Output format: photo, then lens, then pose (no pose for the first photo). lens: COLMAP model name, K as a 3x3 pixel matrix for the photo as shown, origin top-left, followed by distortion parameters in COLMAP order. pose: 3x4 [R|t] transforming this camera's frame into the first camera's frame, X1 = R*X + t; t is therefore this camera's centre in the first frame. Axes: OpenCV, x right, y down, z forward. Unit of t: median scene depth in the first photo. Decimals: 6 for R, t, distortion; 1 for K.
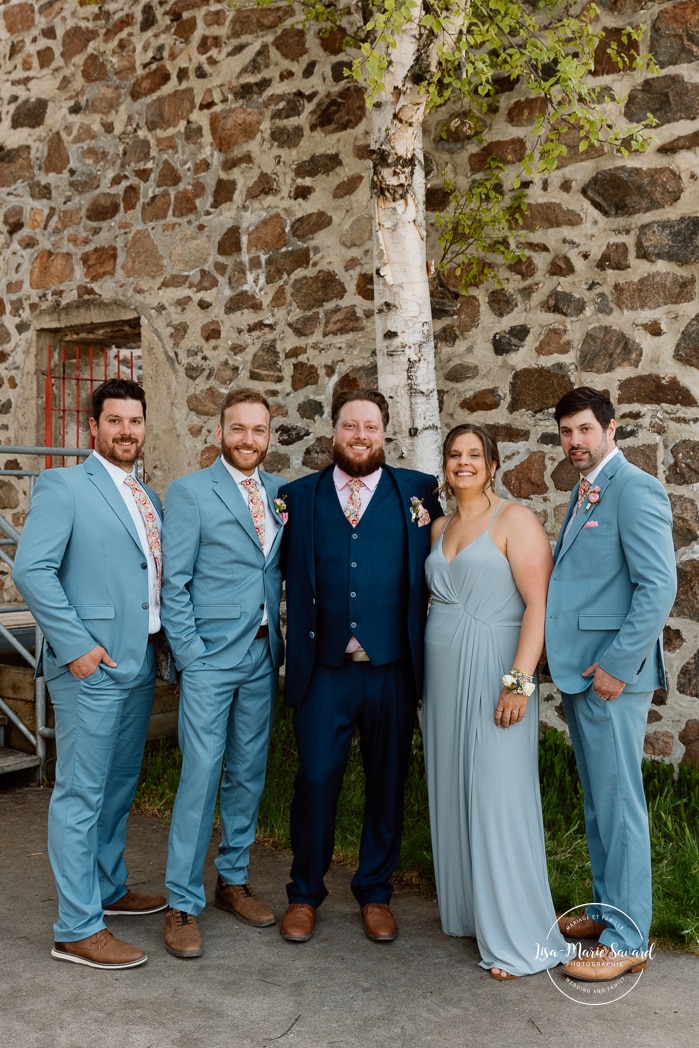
lens RADIAL K [[1155.8, 0, 355.1], [0, 1155.8, 531.7], [0, 0, 1]] dist [0.029512, 0.000000]
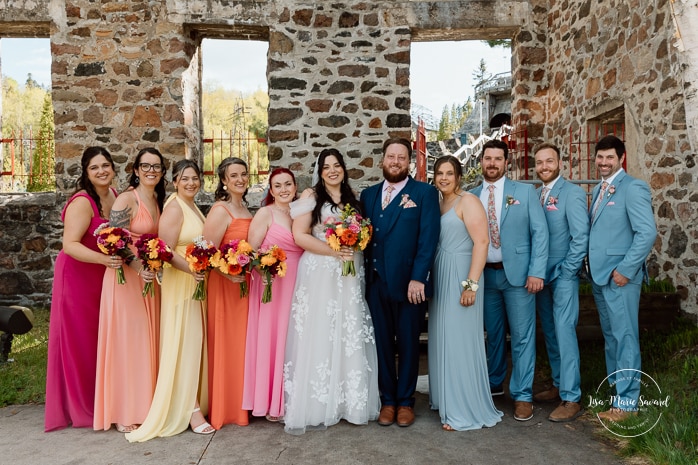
lens RADIAL K [[555.9, 0, 378.7], [0, 555.9, 224.8], [0, 0, 1]] dist [-0.013131, 0.002724]
pose [[0.649271, -0.009990, -0.760491, 0.268156], [-0.004457, 0.999847, -0.016939, 0.020275], [0.760544, 0.014388, 0.649127, 0.203968]]
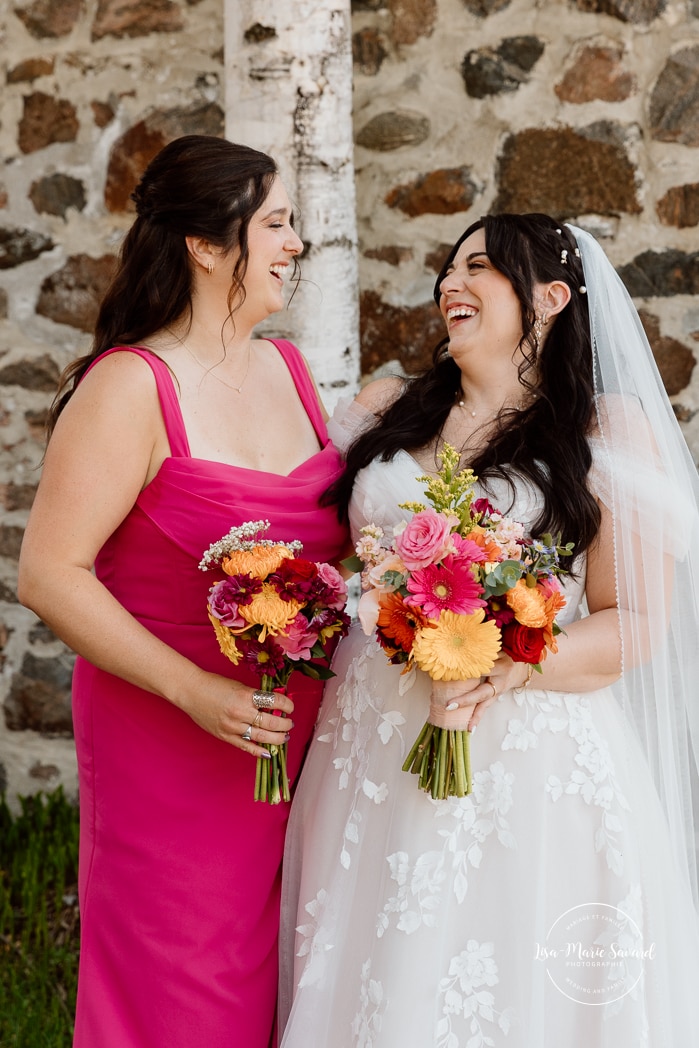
lens RADIAL K [[2126.2, 0, 367.7], [0, 2126.2, 487.3], [0, 0, 1]] dist [0.004130, 0.000000]
pose [[0.990300, 0.035456, 0.134348, -0.028348], [-0.037595, 0.999203, 0.013417, -0.004226], [-0.133766, -0.018338, 0.990843, 0.140747]]
